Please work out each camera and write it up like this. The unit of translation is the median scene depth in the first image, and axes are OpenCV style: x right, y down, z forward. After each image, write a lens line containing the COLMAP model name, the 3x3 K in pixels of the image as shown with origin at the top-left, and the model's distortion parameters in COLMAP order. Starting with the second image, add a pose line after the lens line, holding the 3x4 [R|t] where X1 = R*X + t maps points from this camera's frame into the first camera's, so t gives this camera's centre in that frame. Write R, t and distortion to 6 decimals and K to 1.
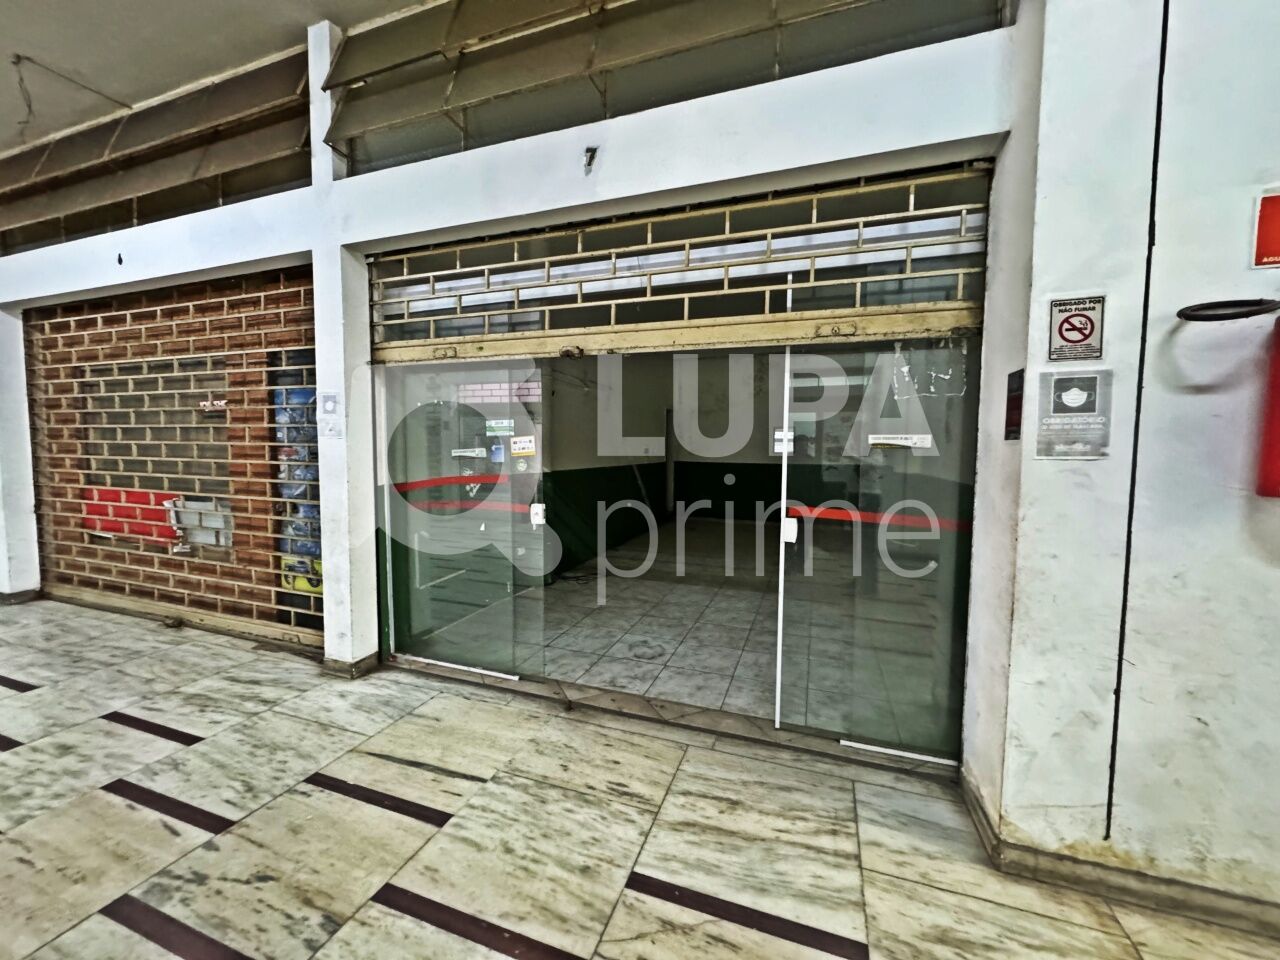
lens RADIAL K [[518.0, 0, 635.7], [0, 518.0, 476.3], [0, 0, 1]] dist [-0.001829, -0.000178]
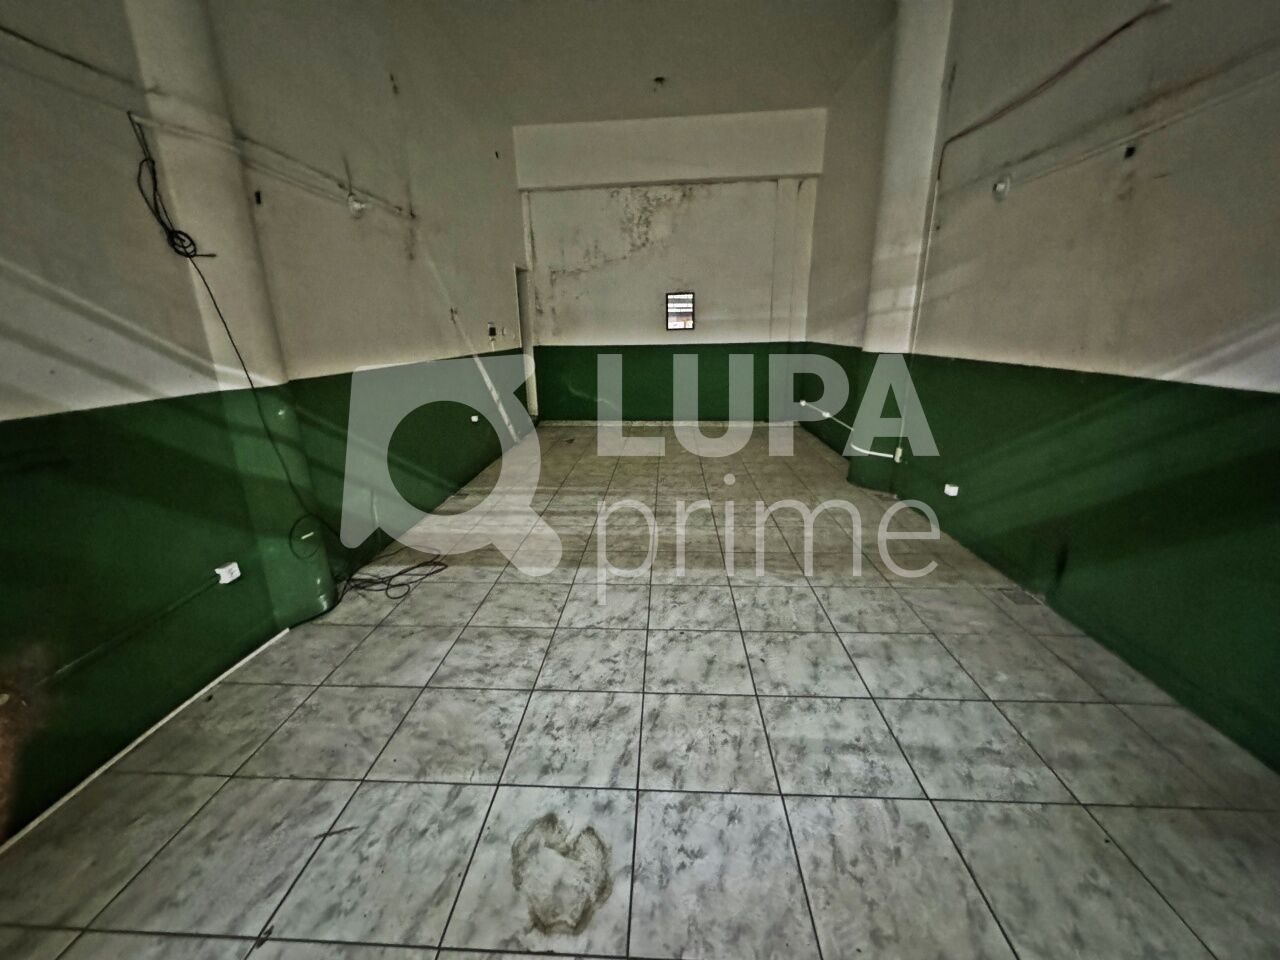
lens RADIAL K [[518.0, 0, 639.6], [0, 518.0, 479.7], [0, 0, 1]] dist [-0.001829, -0.000178]
pose [[0.957415, -0.104817, 0.269018, 0.004024], [0.042624, 0.972877, 0.227364, -0.023774], [-0.285552, -0.206215, 0.935914, 0.643106]]
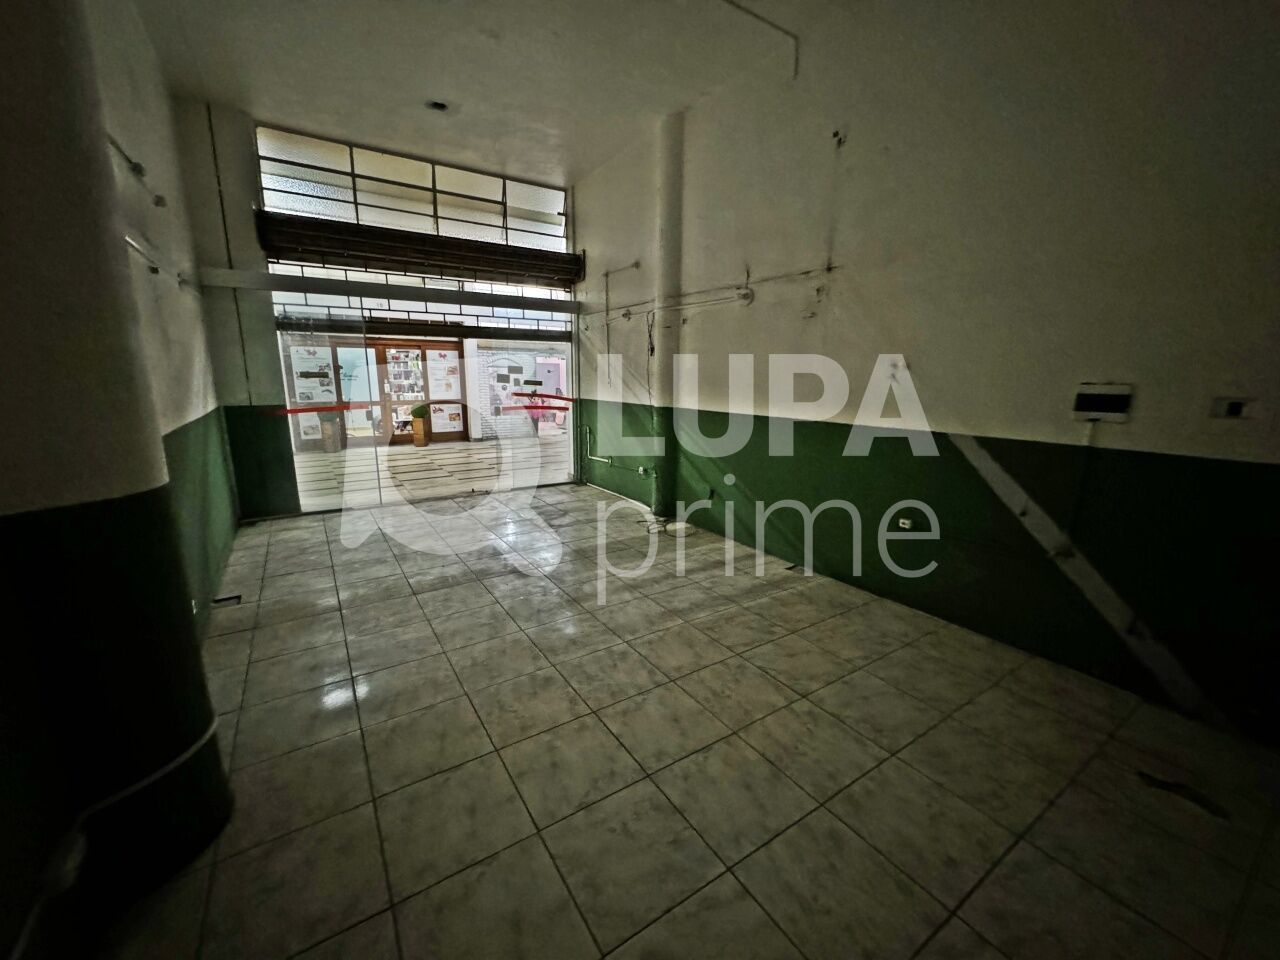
lens RADIAL K [[518.0, 0, 642.2], [0, 518.0, 477.6], [0, 0, 1]] dist [-0.001829, -0.000178]
pose [[-0.600067, 0.149615, -0.785834, 0.888967], [-0.061190, 0.970891, 0.231573, -0.140281], [0.797606, 0.187044, -0.573445, 2.119419]]
